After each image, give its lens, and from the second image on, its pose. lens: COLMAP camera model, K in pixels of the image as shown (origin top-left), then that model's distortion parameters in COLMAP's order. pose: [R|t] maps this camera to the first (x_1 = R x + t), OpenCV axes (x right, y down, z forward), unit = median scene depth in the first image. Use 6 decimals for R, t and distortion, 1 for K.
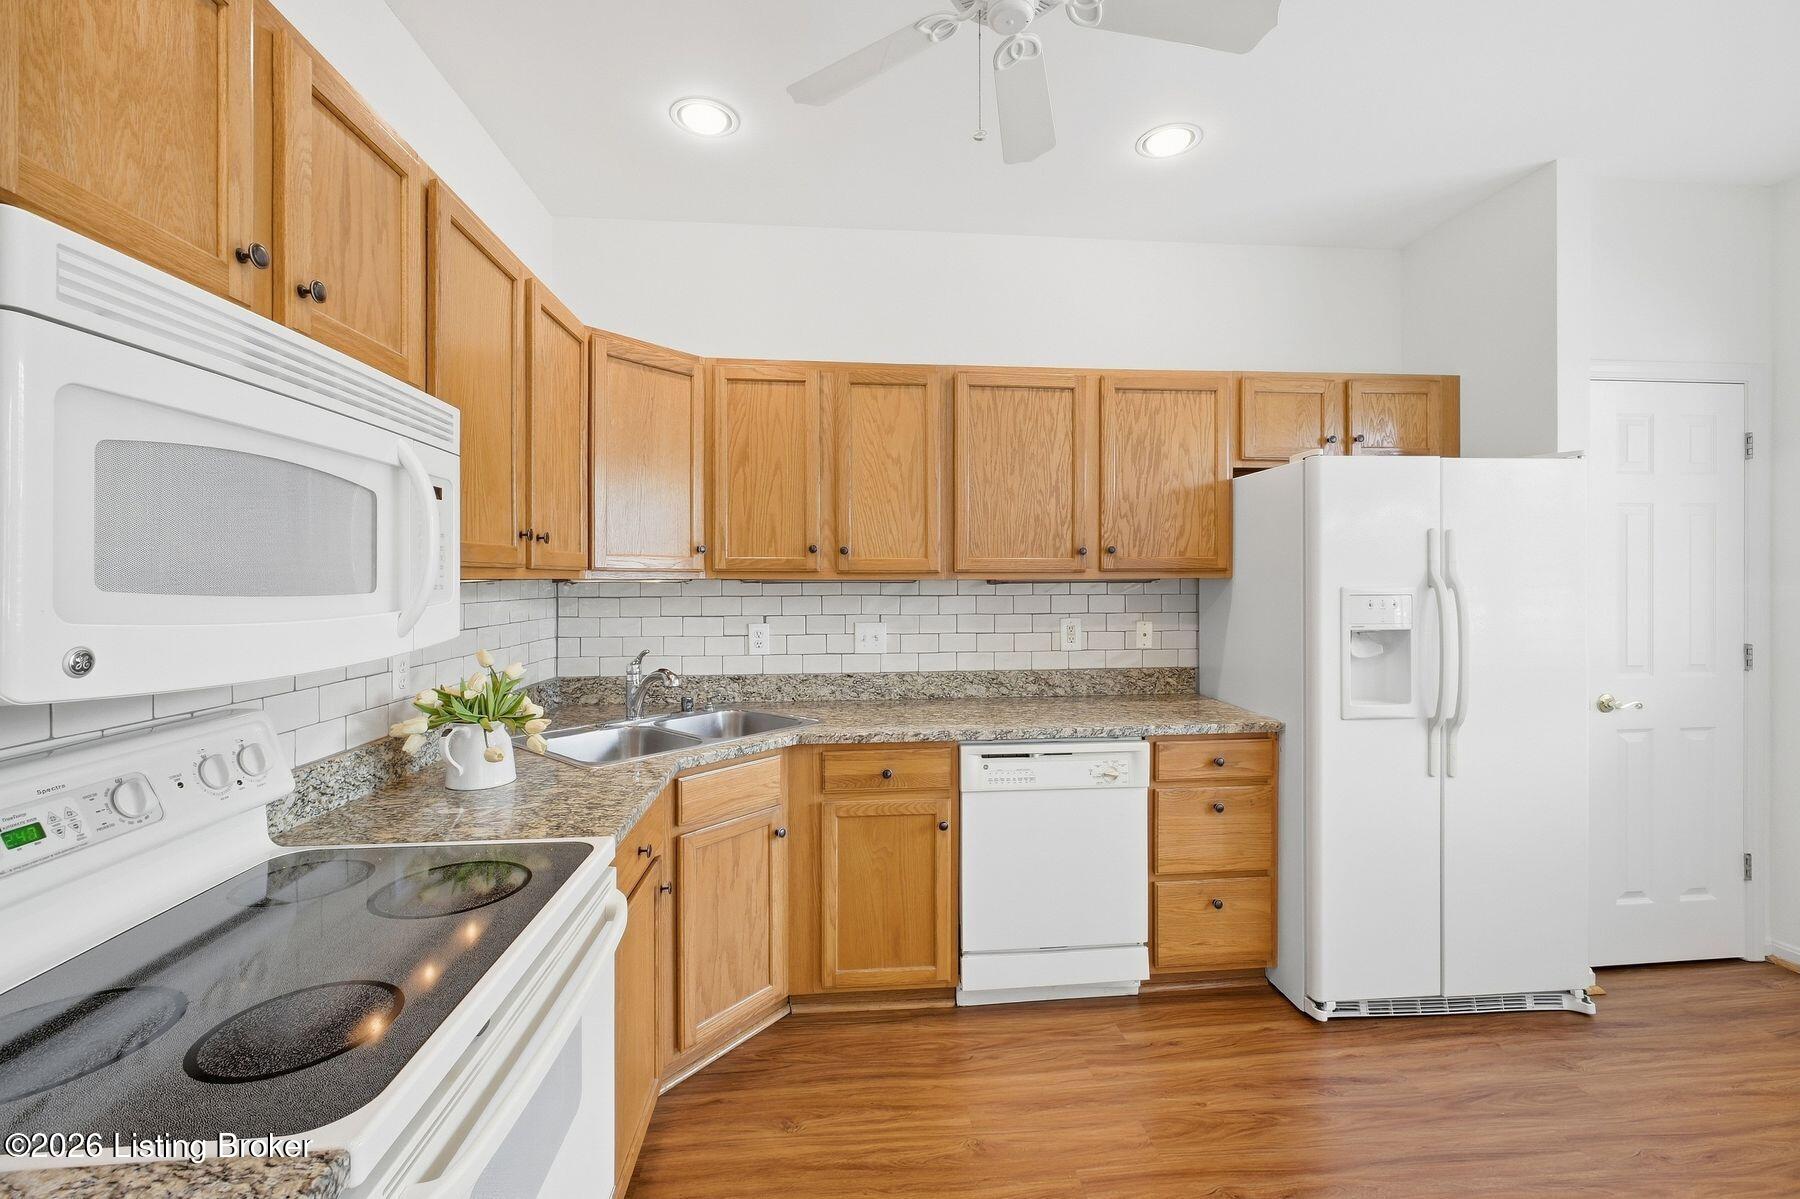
lens RADIAL K [[749.7, 0, 903.9], [0, 749.7, 586.3], [0, 0, 1]] dist [-0.008564, 0.001634]
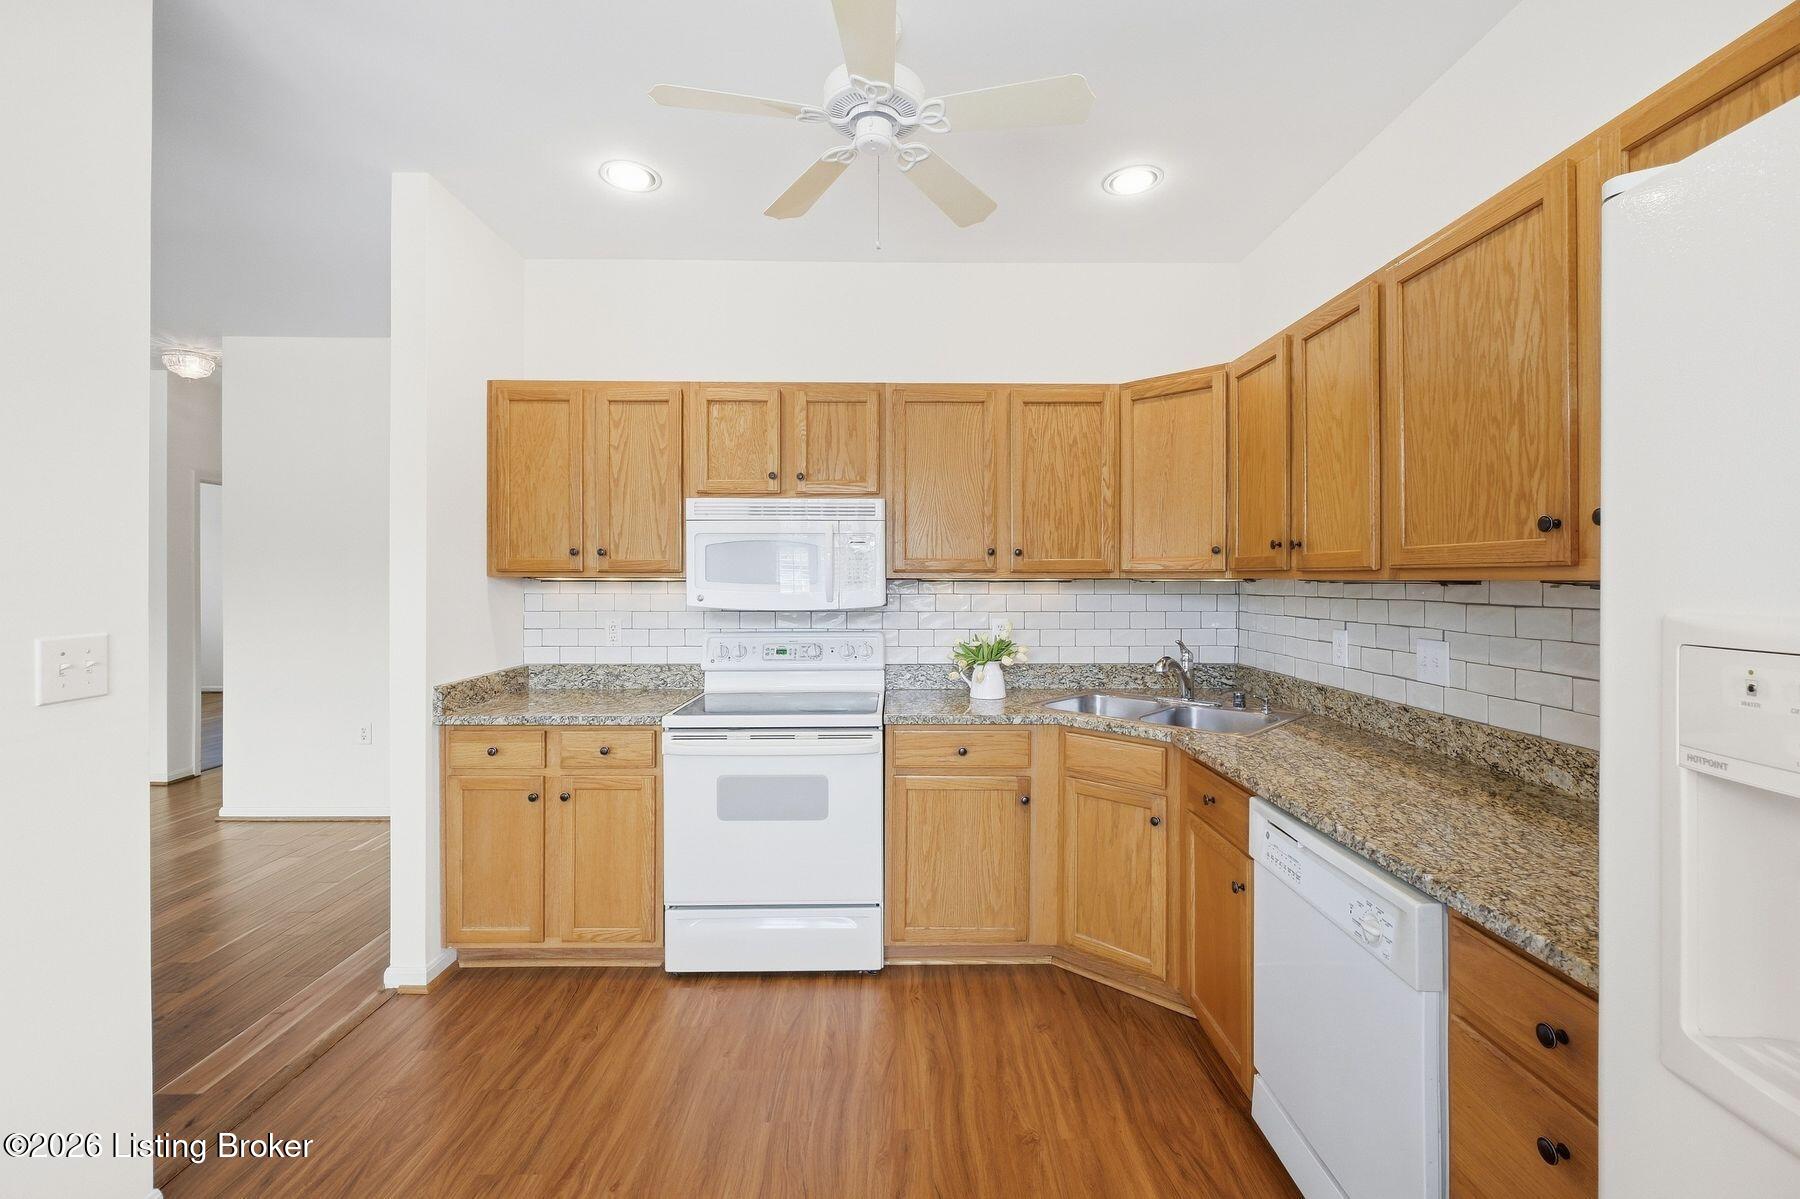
lens RADIAL K [[749.7, 0, 912.5], [0, 749.7, 582.7], [0, 0, 1]] dist [-0.008564, 0.001634]
pose [[-0.072171, 0.007303, -0.997366, 0.792939], [-0.008876, 0.999929, 0.007964, -0.008285], [0.997353, 0.009428, -0.072101, 0.644972]]
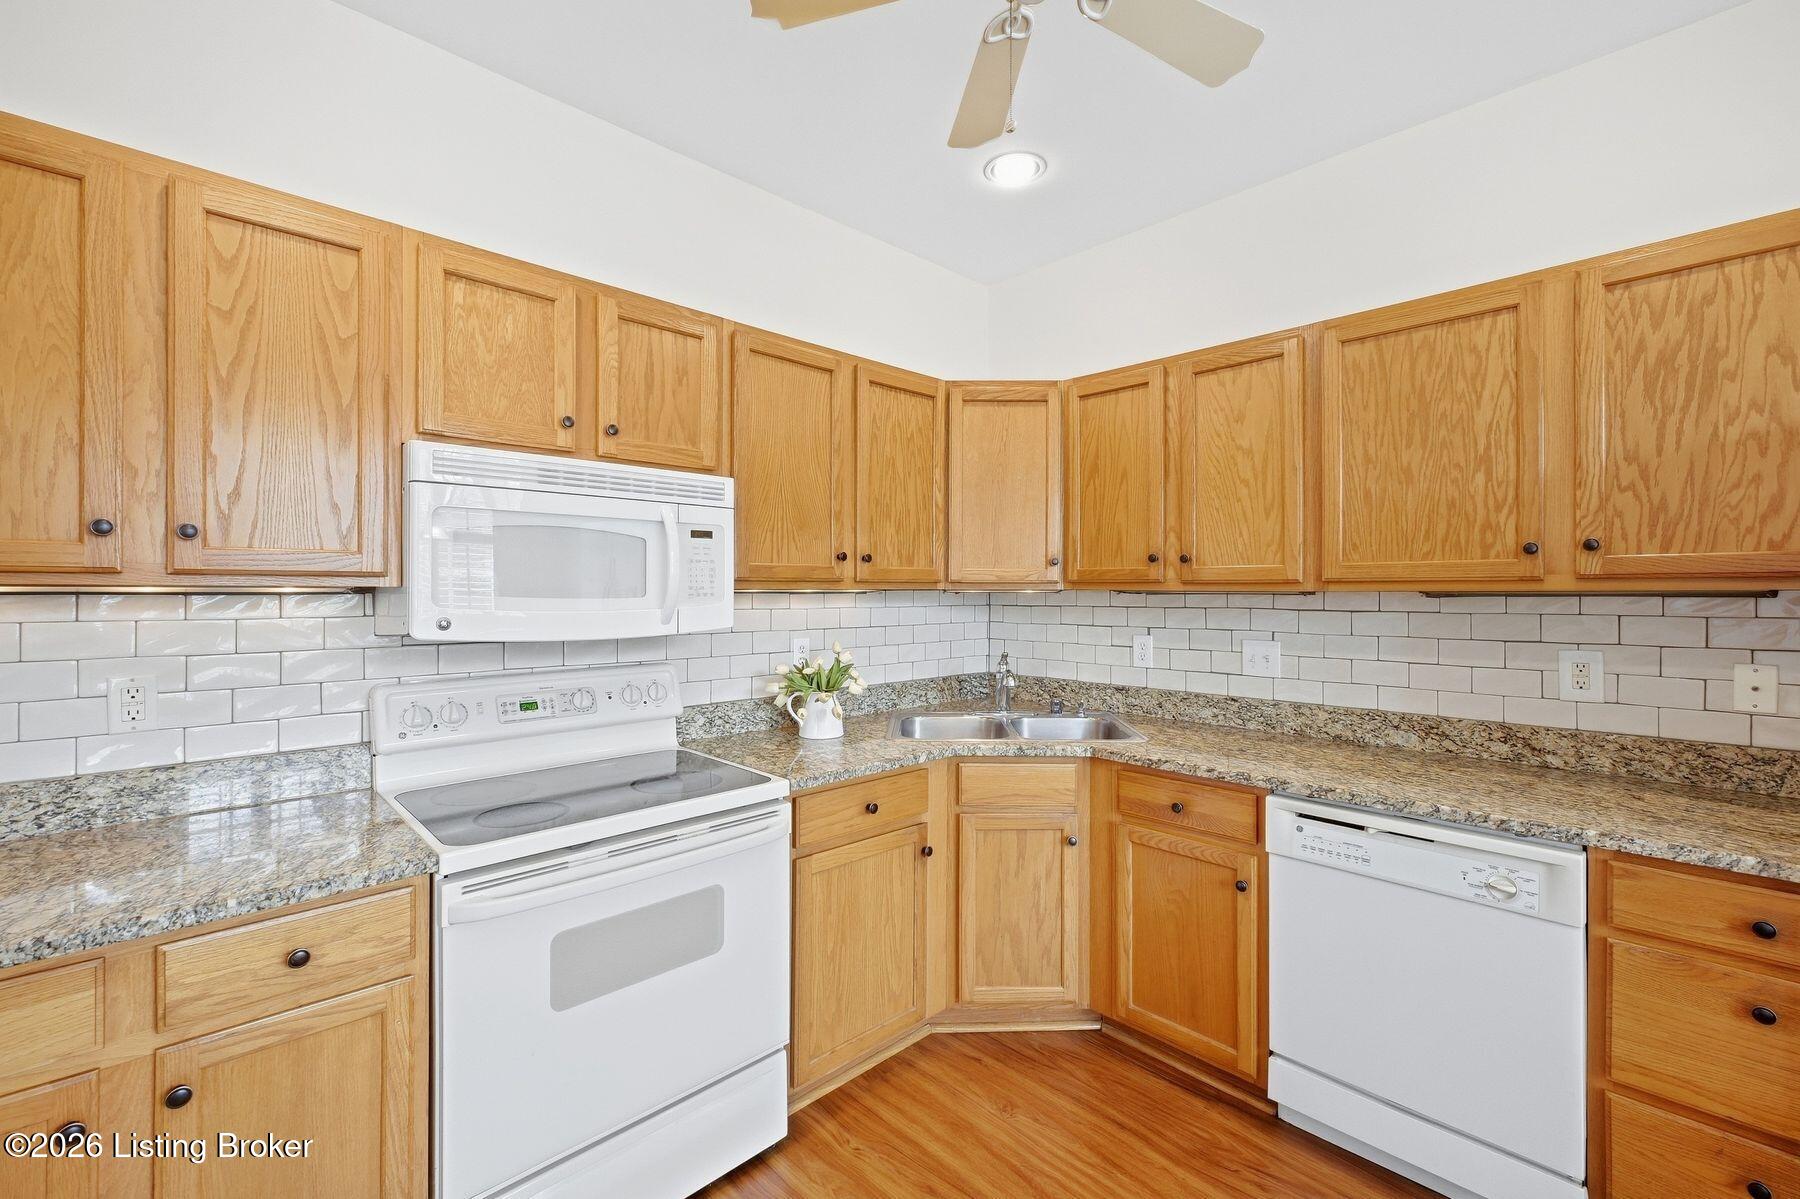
lens RADIAL K [[749.7, 0, 907.1], [0, 749.7, 592.4], [0, 0, 1]] dist [-0.008564, 0.001634]
pose [[0.625212, 0.004289, -0.780443, 0.425345], [-0.008887, 0.999959, -0.001624, -0.002172], [0.780404, 0.007951, 0.625225, 0.168709]]
